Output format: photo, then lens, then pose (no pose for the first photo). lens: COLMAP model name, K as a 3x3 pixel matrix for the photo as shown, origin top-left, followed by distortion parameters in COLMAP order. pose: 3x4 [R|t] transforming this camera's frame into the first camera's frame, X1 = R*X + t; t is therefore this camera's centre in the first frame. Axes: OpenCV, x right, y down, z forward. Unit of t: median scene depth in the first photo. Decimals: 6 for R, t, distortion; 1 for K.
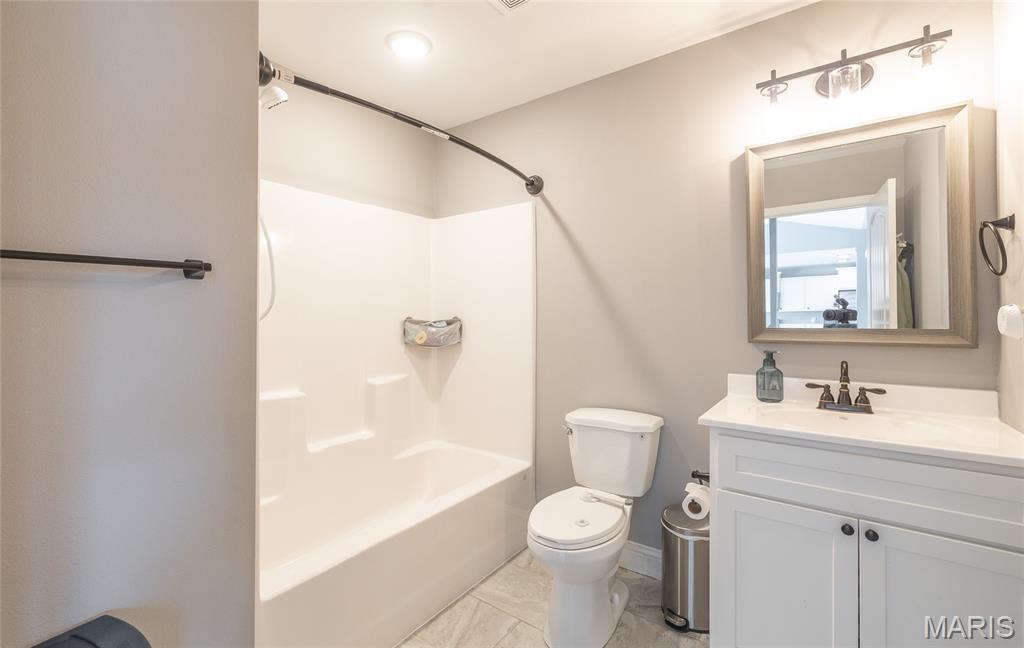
lens RADIAL K [[437.6, 0, 508.6], [0, 437.6, 320.4], [0, 0, 1]] dist [0.001341, 0.000244]
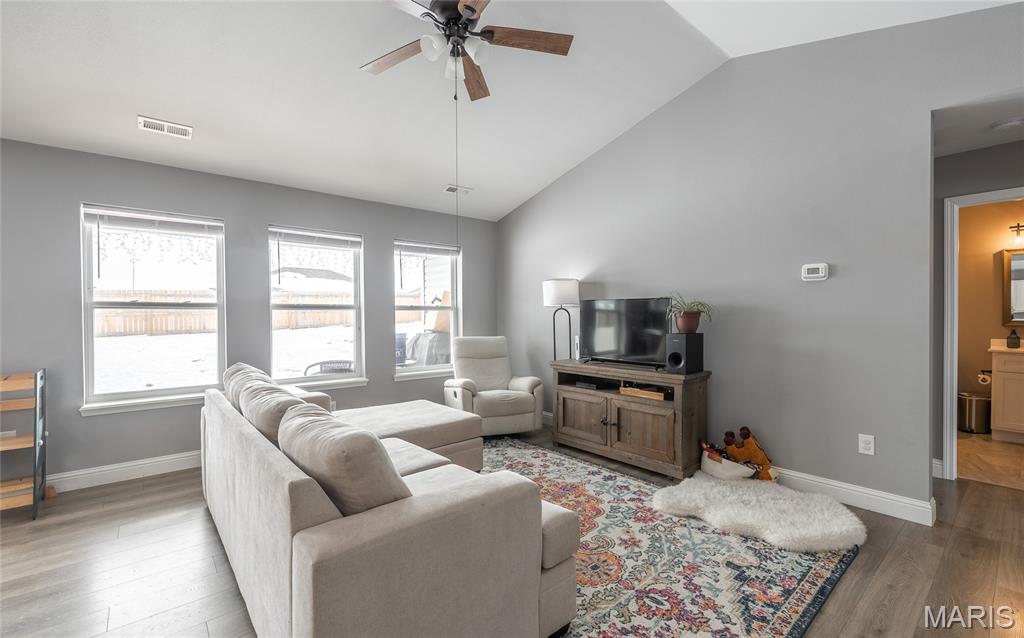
lens RADIAL K [[437.6, 0, 514.2], [0, 437.6, 321.7], [0, 0, 1]] dist [0.001341, 0.000244]
pose [[0.969626, 0.004079, -0.244556, -1.596522], [-0.000037, 0.999863, 0.016531, -0.014109], [0.244590, -0.016020, 0.969494, -2.180655]]
